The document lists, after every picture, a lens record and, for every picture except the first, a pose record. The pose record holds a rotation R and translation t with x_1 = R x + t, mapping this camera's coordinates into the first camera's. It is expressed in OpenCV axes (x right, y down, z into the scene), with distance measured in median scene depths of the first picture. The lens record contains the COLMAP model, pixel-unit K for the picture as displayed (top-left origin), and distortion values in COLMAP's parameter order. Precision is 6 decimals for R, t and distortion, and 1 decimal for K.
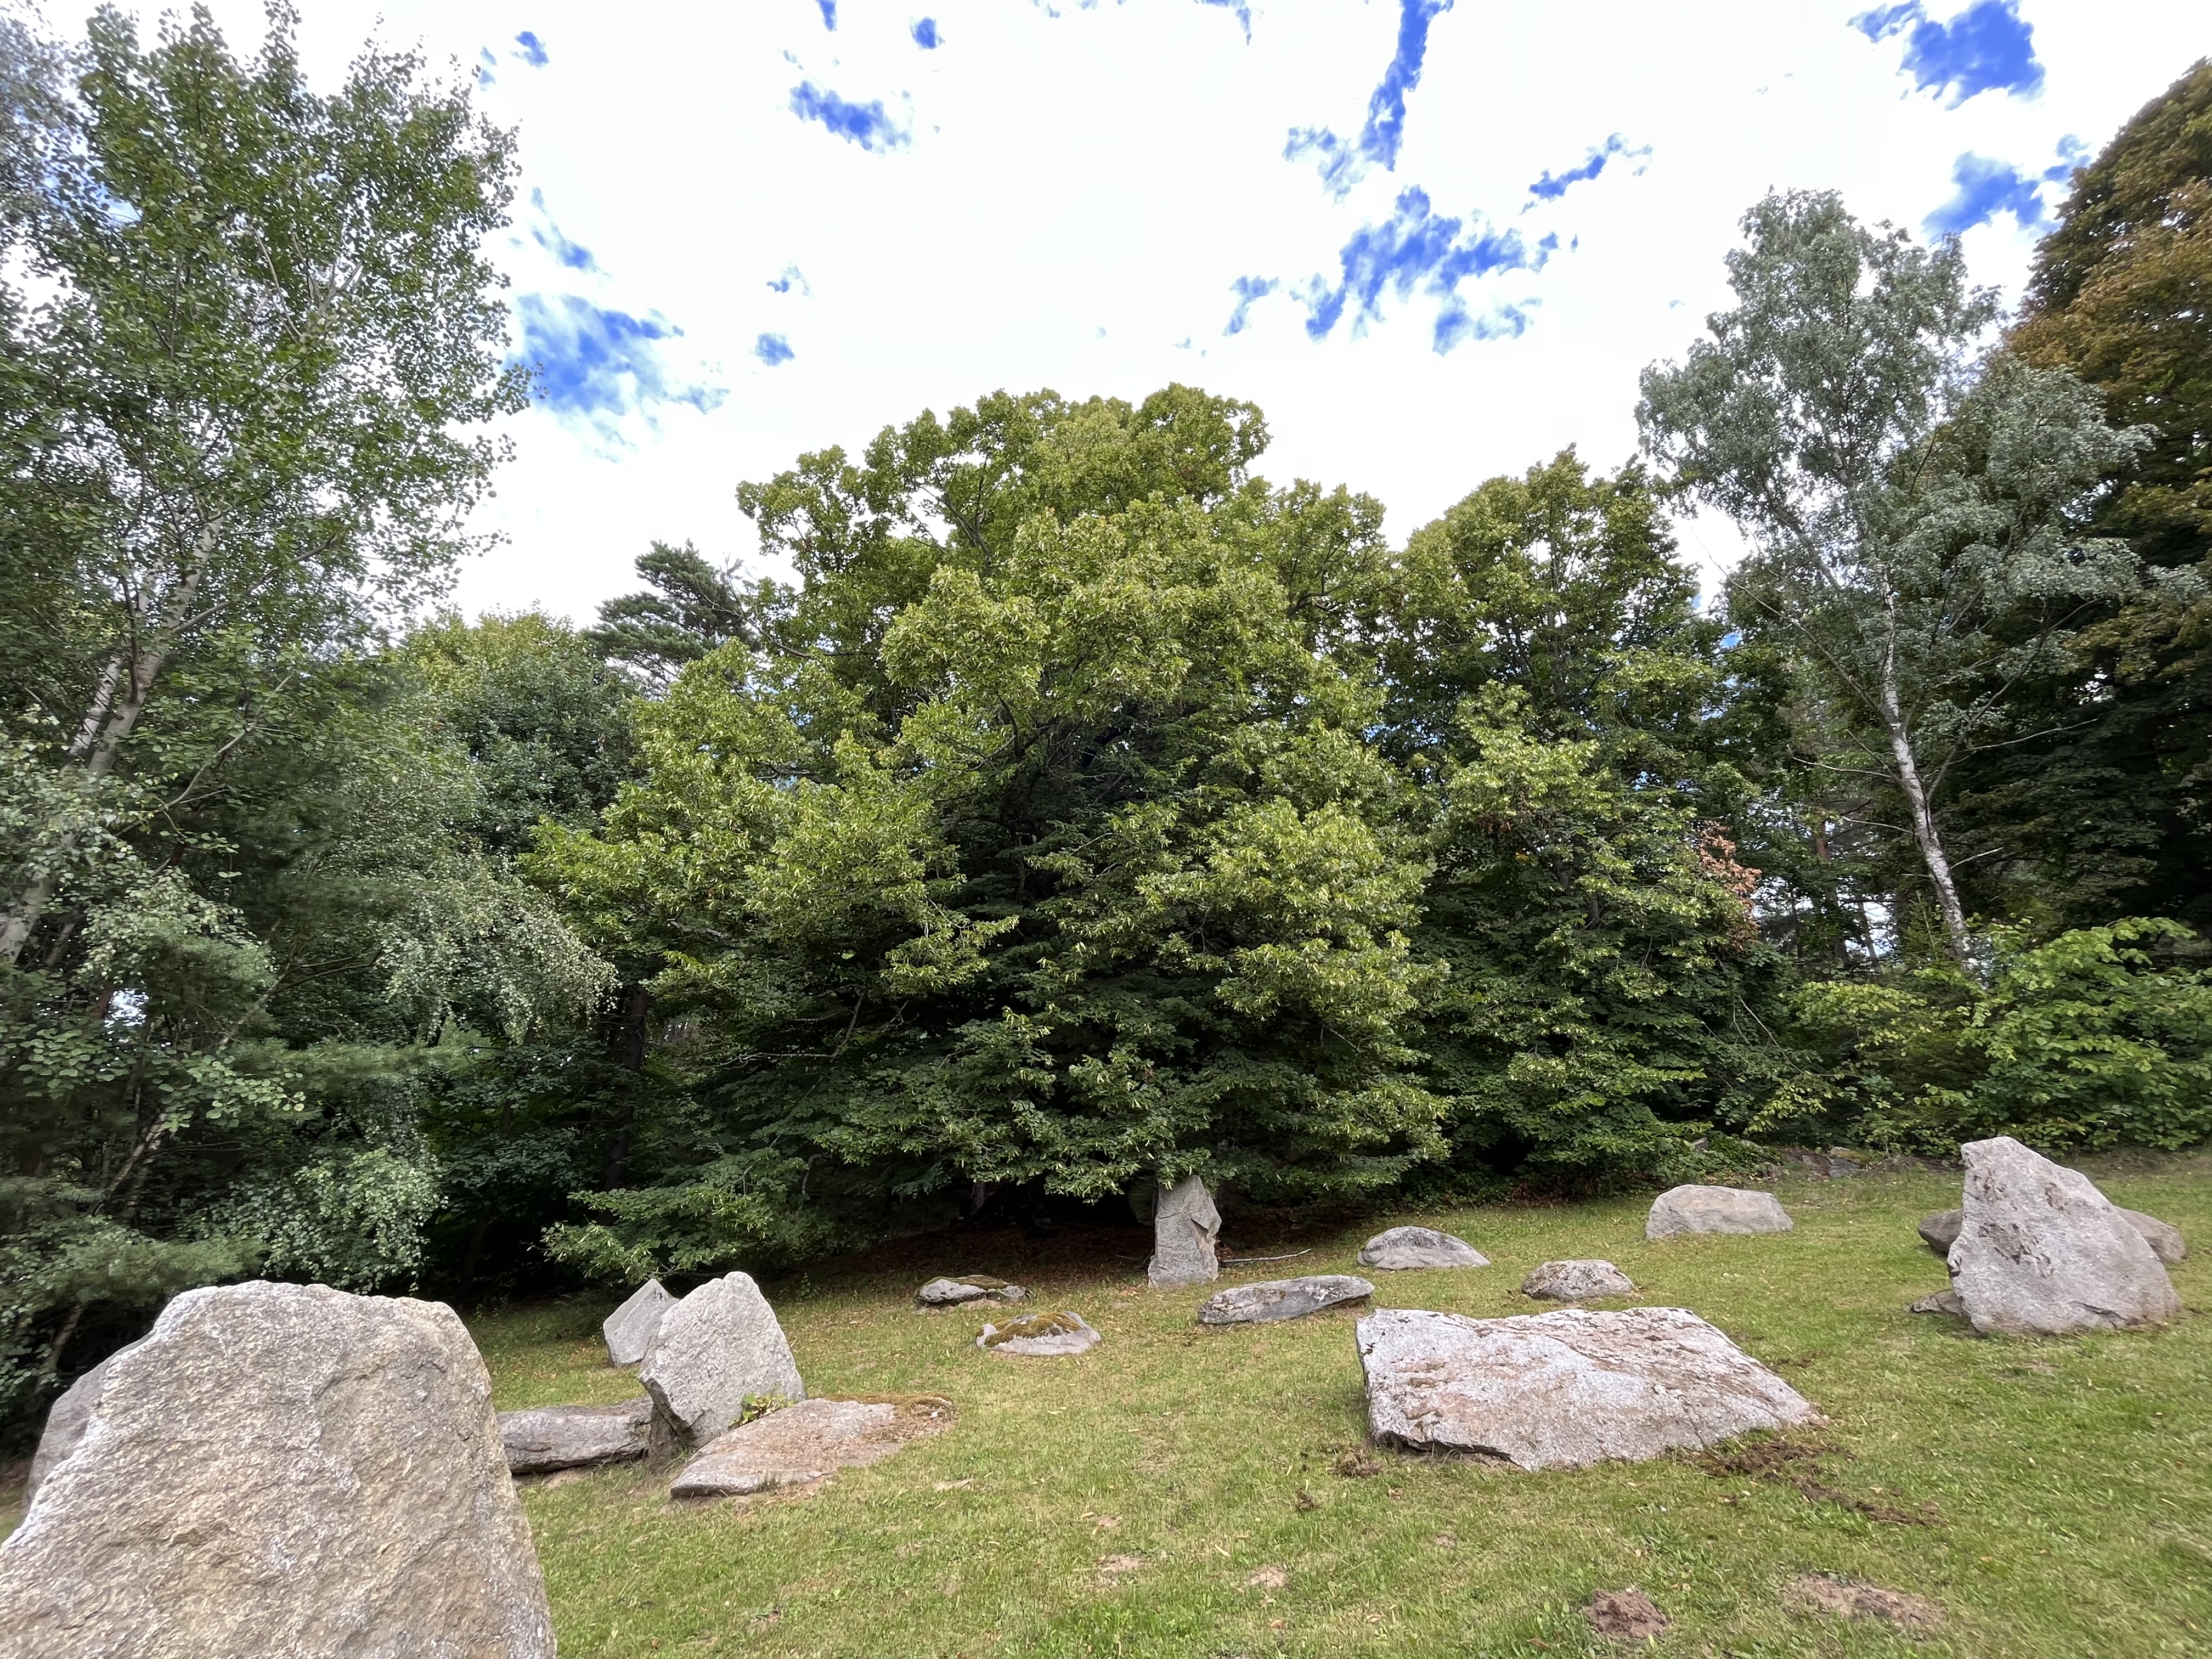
lens RADIAL K [[899.6, 0, 1106.0], [0, 899.6, 829.5], [0, 0, 1]] dist [0.002178, -0.000683]
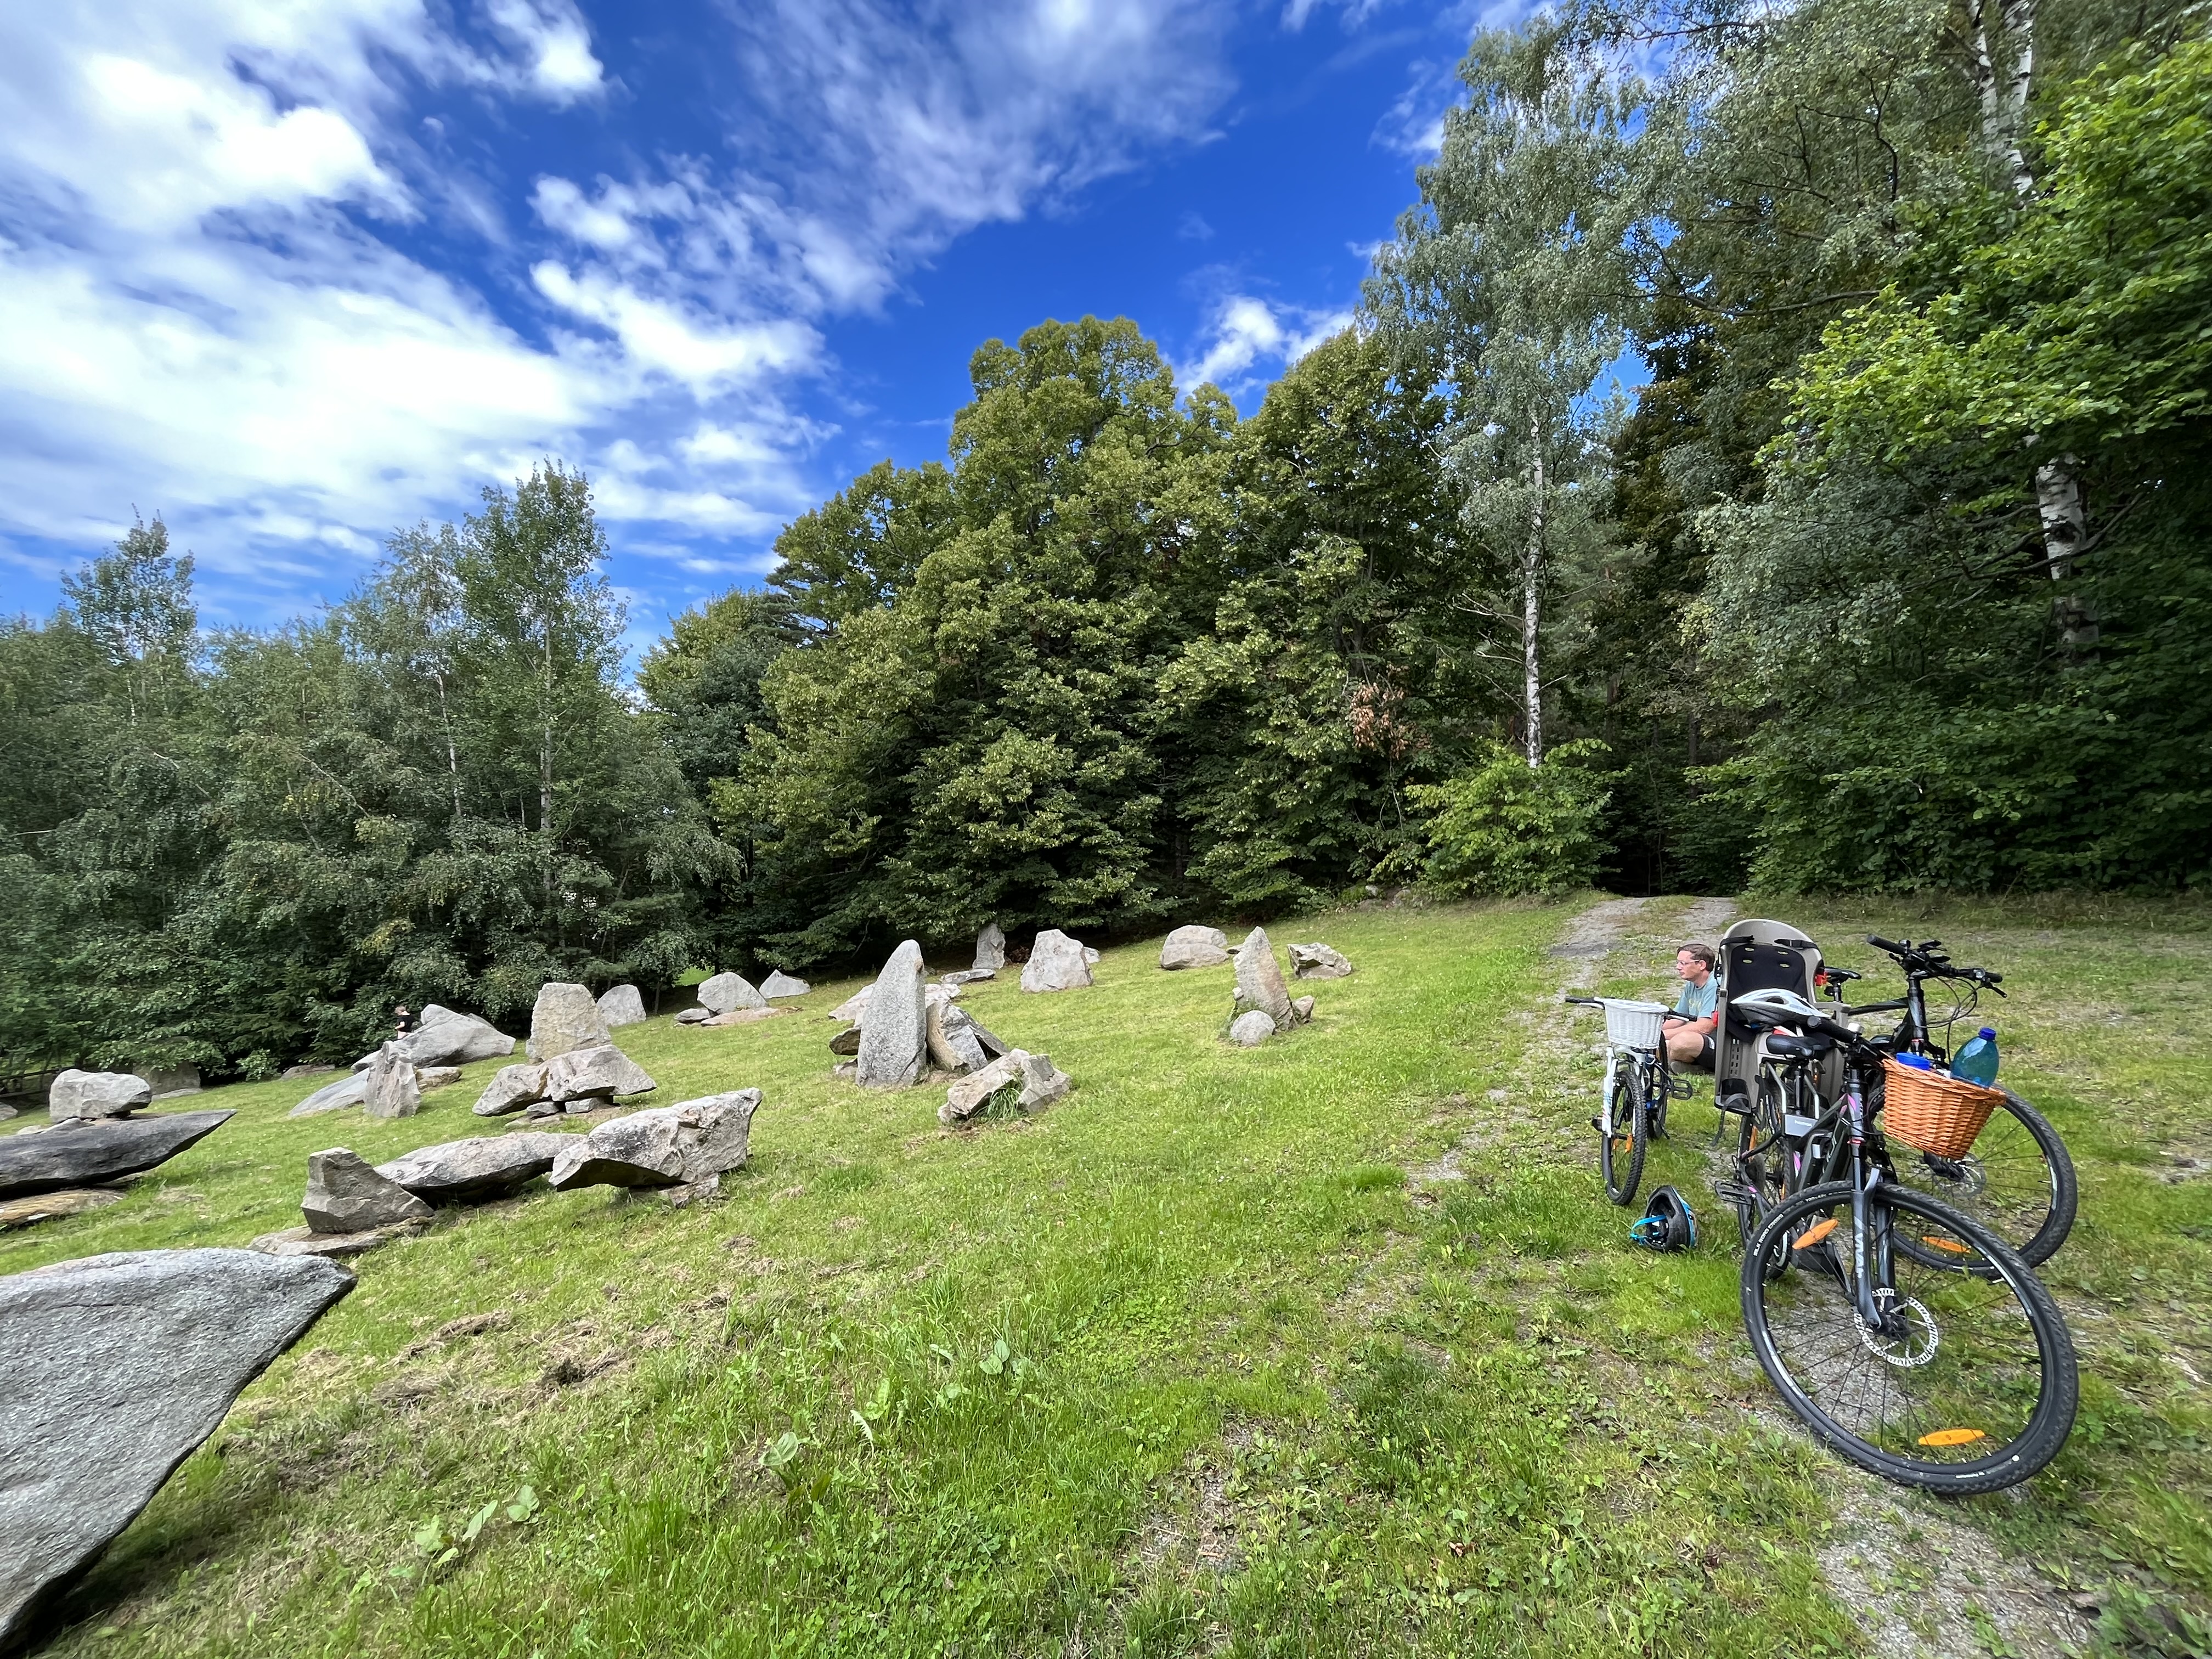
lens RADIAL K [[899.6, 0, 1106.0], [0, 899.6, 829.5], [0, 0, 1]] dist [0.002178, -0.000683]
pose [[0.918929, -0.058174, -0.390110, 1.132125], [0.184611, 0.937473, 0.295066, -0.372422], [0.348552, -0.343163, 0.872210, -0.628687]]
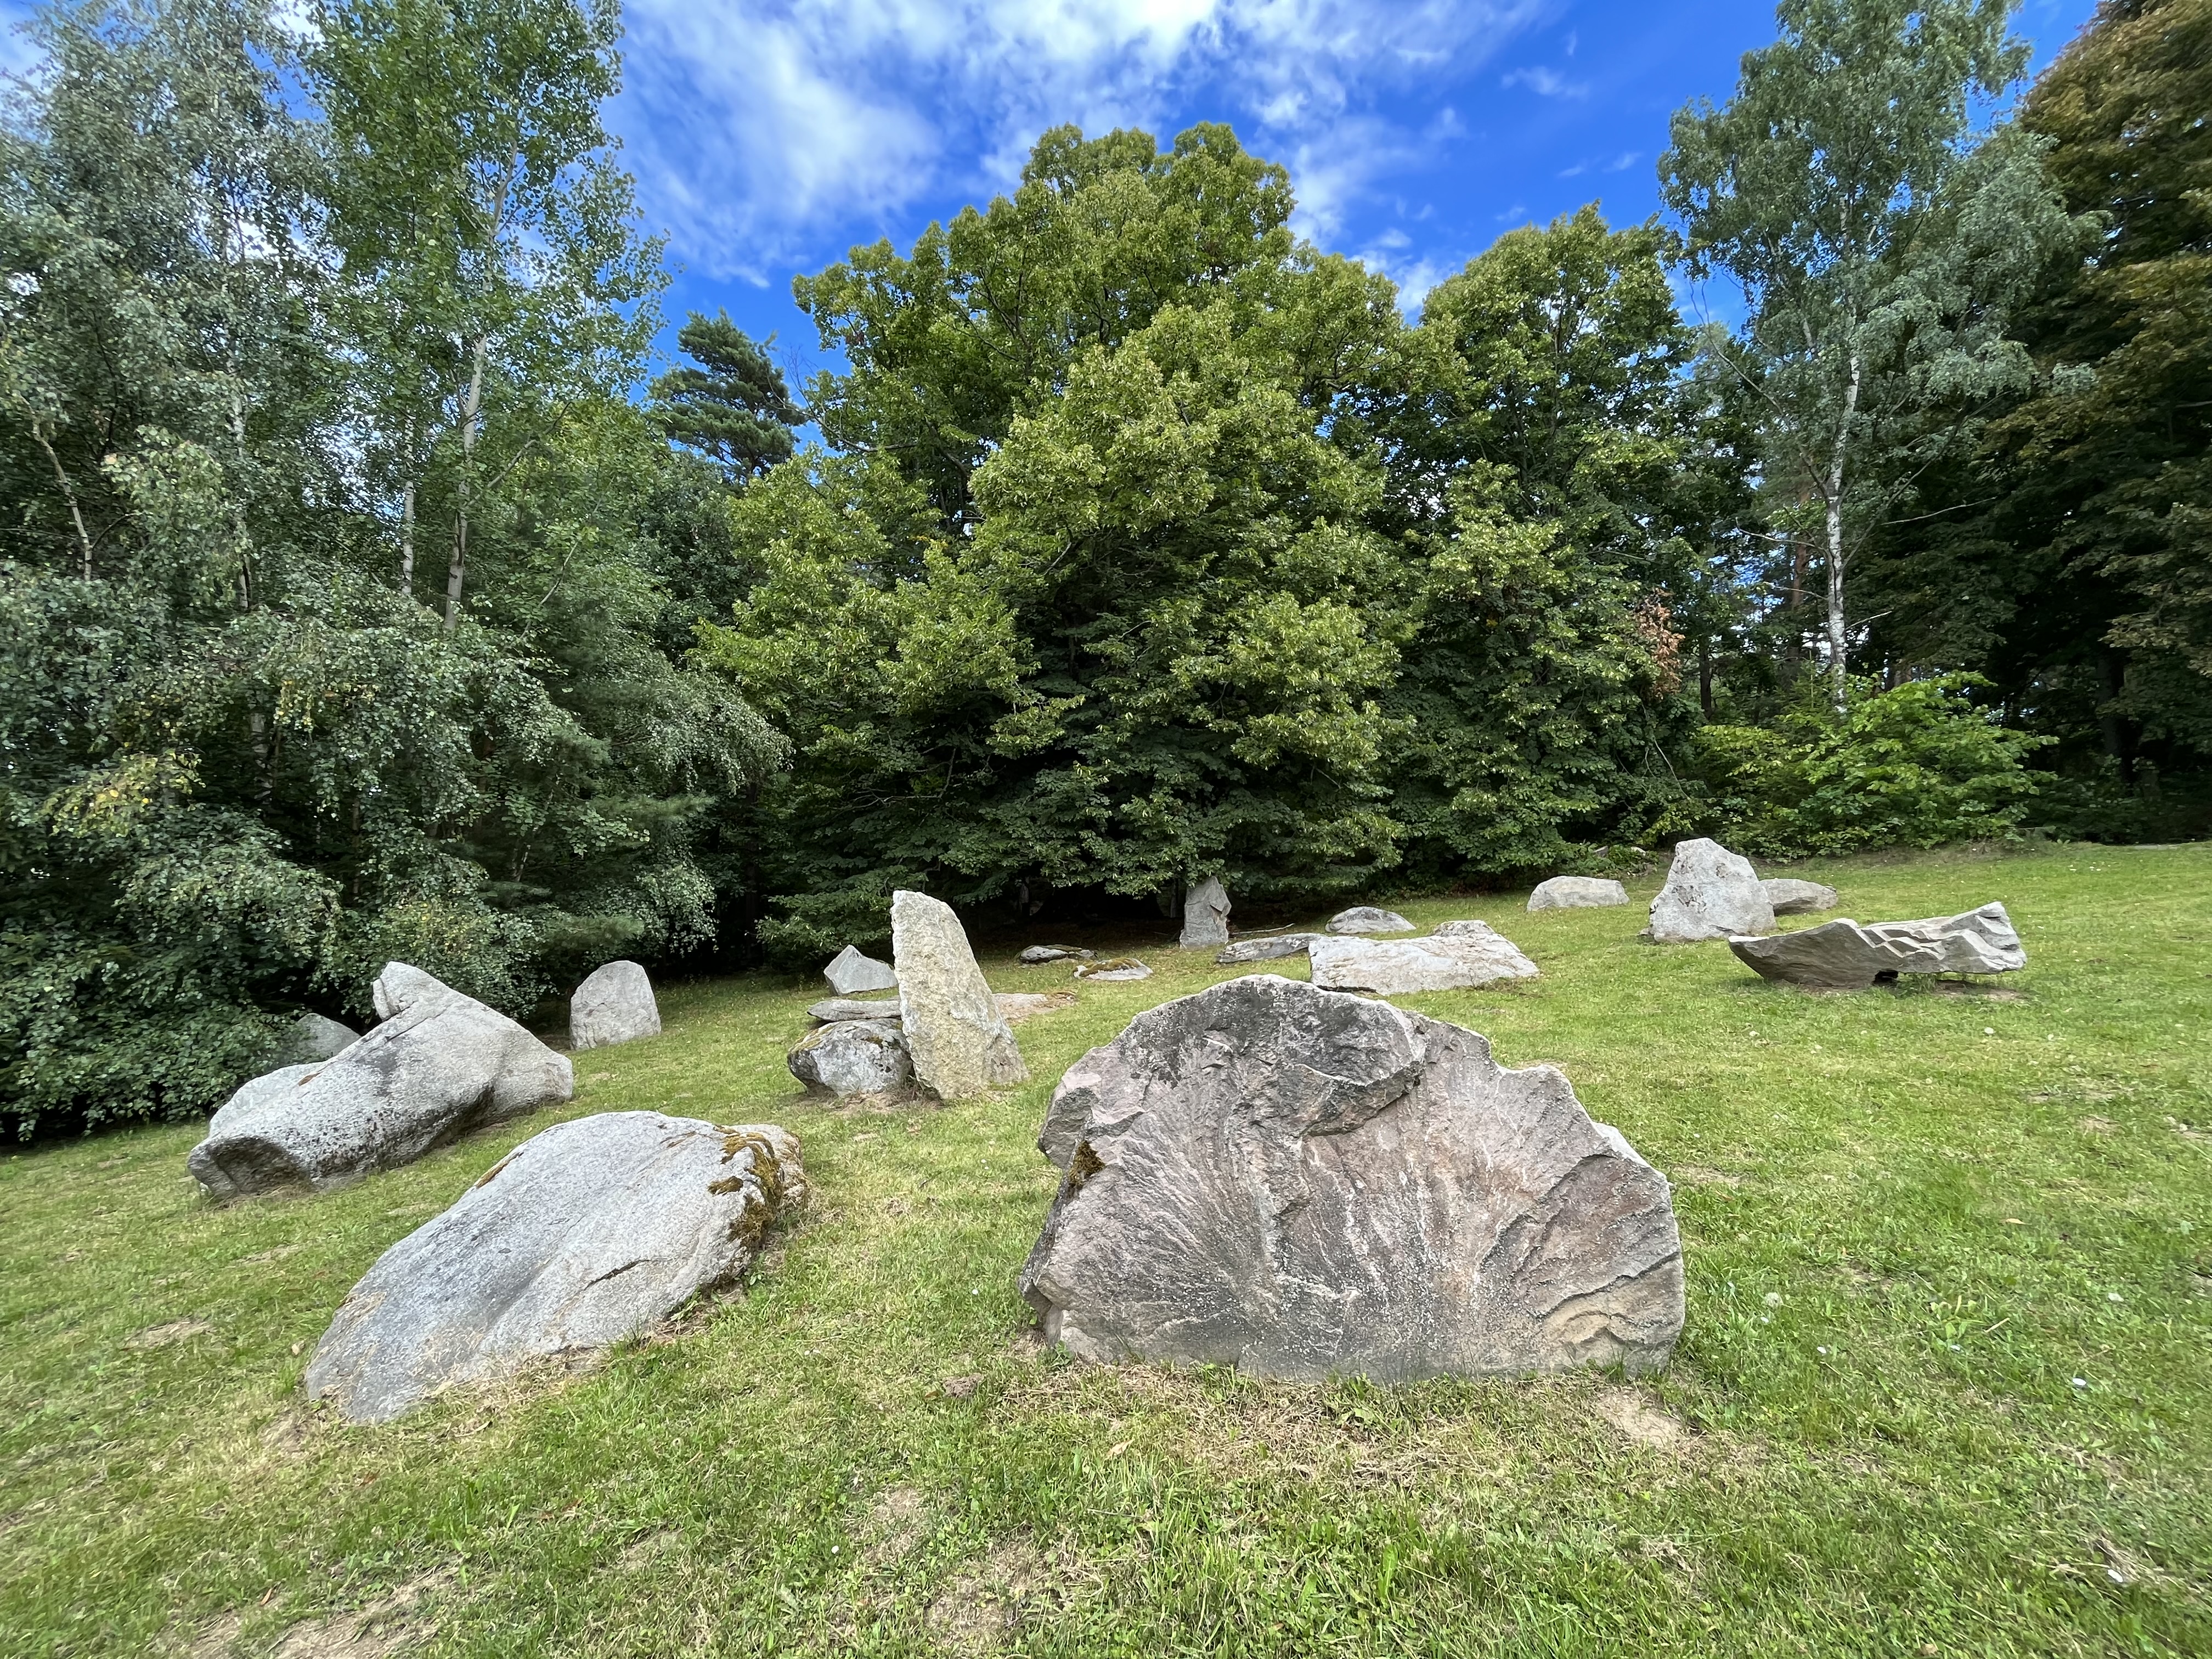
lens RADIAL K [[899.6, 0, 1106.0], [0, 899.6, 829.5], [0, 0, 1]] dist [0.002178, -0.000683]
pose [[0.999802, -0.015990, -0.011835, -0.047863], [0.018744, 0.956516, 0.291077, -0.092310], [0.006666, -0.291241, 0.956626, -0.305416]]
